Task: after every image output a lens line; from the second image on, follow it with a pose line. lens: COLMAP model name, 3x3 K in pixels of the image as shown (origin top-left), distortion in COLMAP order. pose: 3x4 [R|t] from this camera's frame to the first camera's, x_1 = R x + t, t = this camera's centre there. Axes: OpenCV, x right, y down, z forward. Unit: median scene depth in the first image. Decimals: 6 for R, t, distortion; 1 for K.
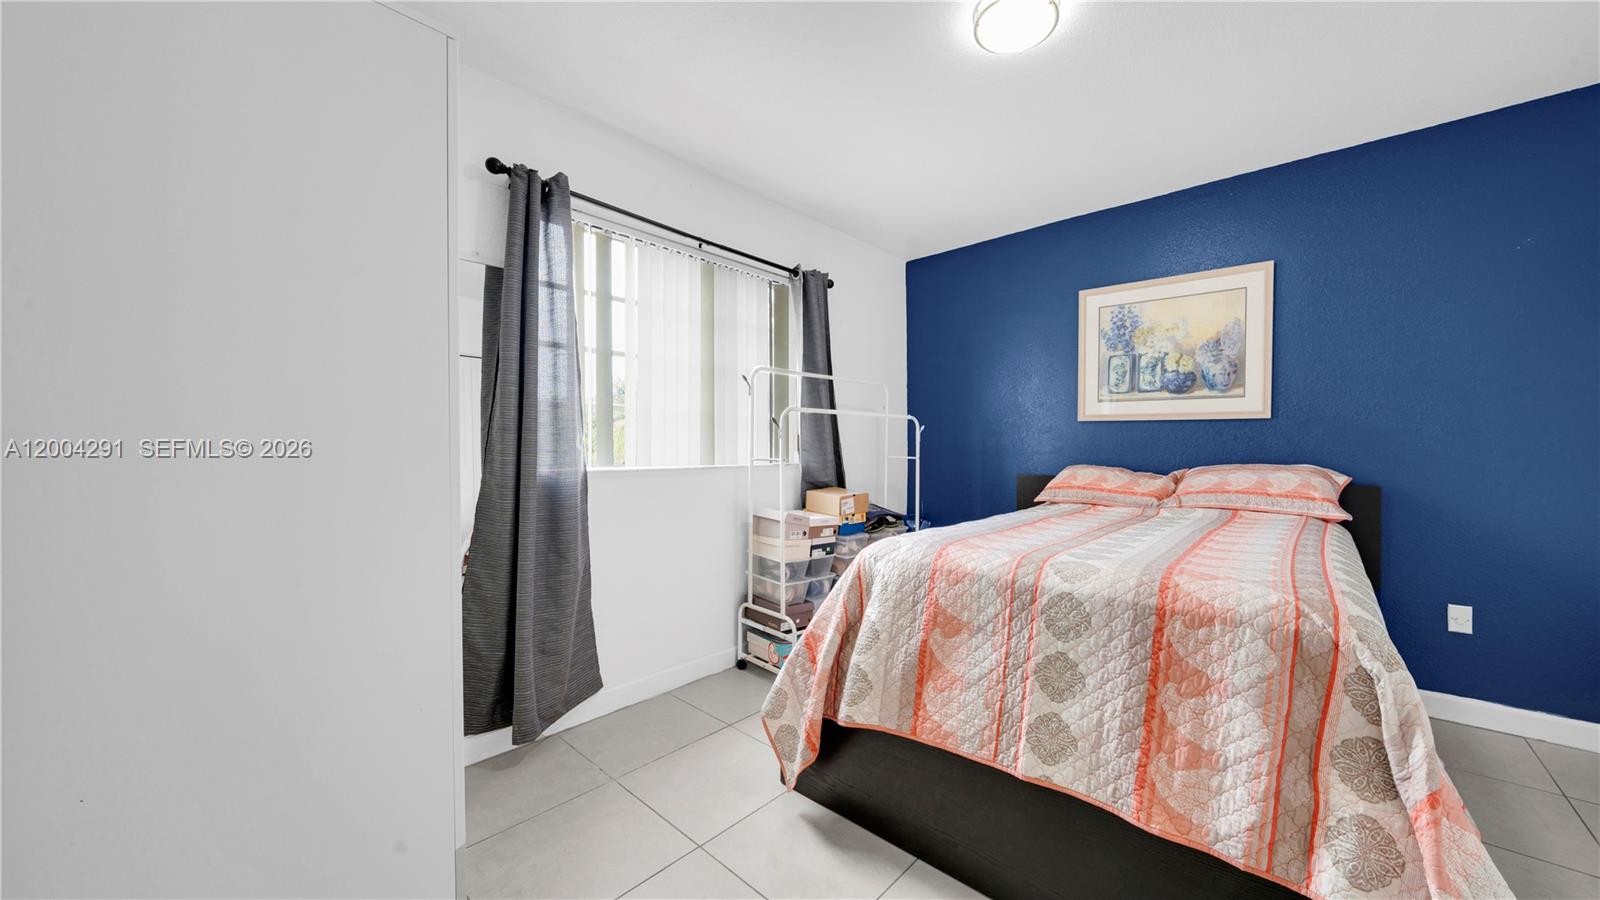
lens RADIAL K [[569.2, 0, 802.4], [0, 569.2, 441.0], [0, 0, 1]] dist [-0.006649, -0.000008]
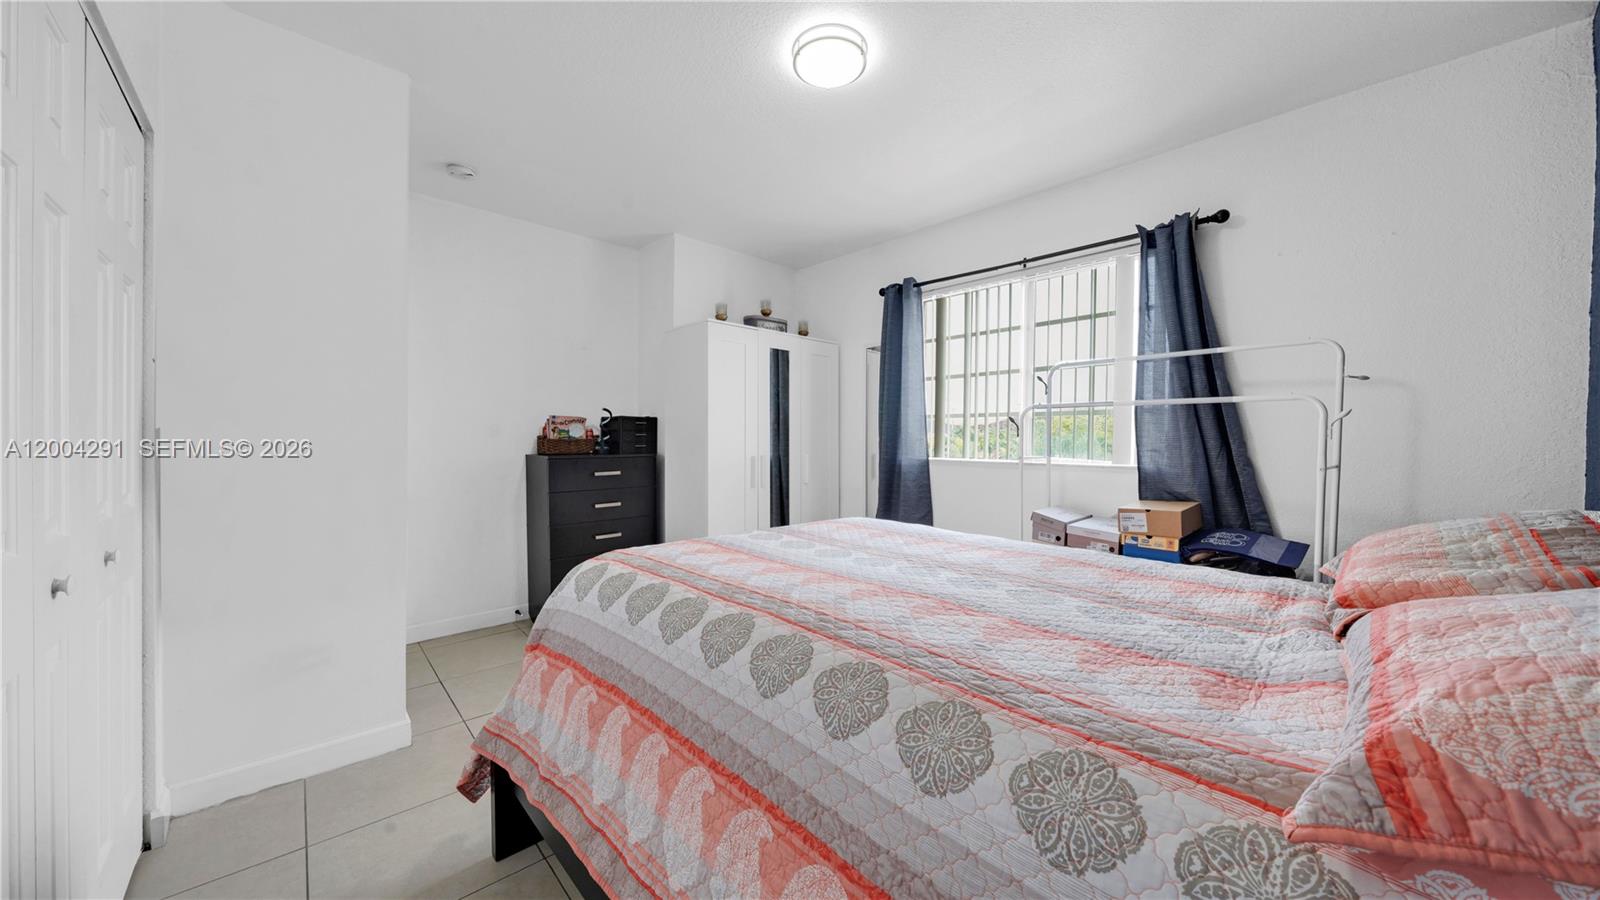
lens RADIAL K [[569.2, 0, 798.4], [0, 569.2, 444.1], [0, 0, 1]] dist [-0.006649, -0.000008]
pose [[-0.089965, -0.000411, -0.995945, 0.924940], [-0.008871, 0.999961, 0.000389, 0.010636], [0.995905, 0.008870, -0.089965, 0.624535]]
